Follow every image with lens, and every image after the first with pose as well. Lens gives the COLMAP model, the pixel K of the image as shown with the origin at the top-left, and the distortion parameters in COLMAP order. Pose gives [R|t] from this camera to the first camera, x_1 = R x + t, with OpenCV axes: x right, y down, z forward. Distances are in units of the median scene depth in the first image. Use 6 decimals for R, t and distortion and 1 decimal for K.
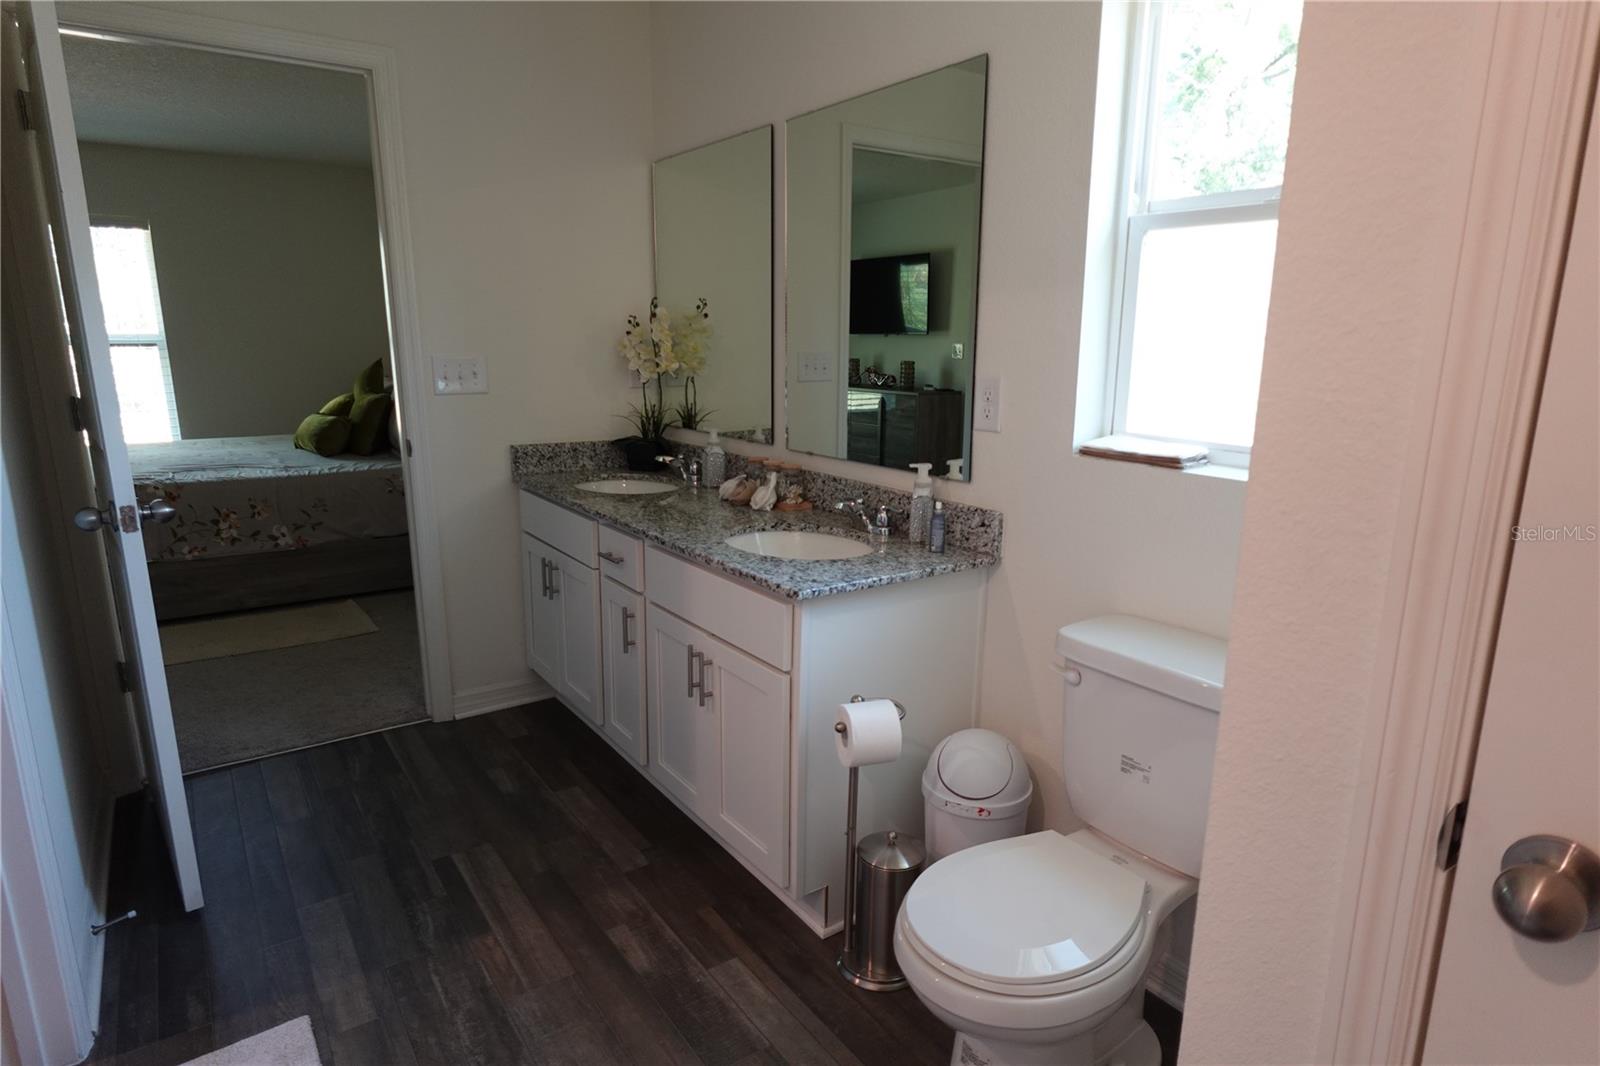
lens RADIAL K [[908.9, 0, 801.1], [0, 908.9, 536.6], [0, 0, 1]] dist [0.001688, 0.000407]
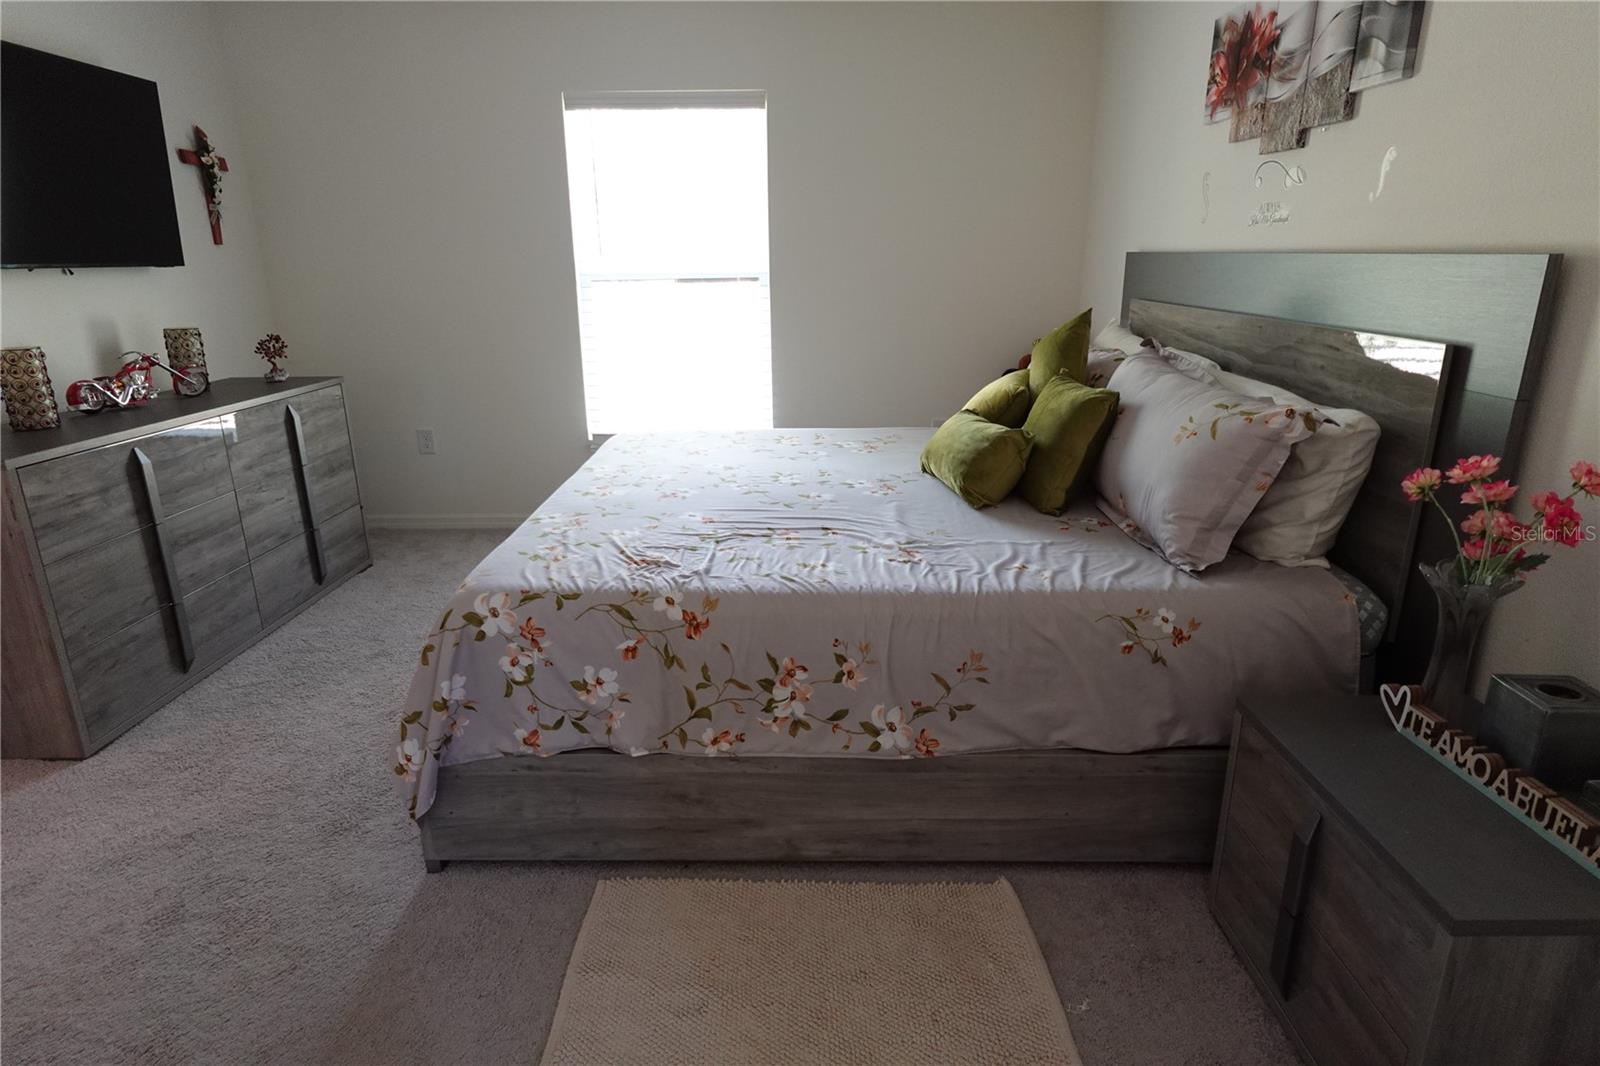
lens RADIAL K [[908.9, 0, 798.7], [0, 908.9, 534.3], [0, 0, 1]] dist [0.001688, 0.000407]
pose [[0.823340, 0.155784, -0.545749, -0.380135], [-0.113706, 0.987372, 0.110305, -0.138262], [0.556042, -0.028763, 0.830657, 0.610642]]
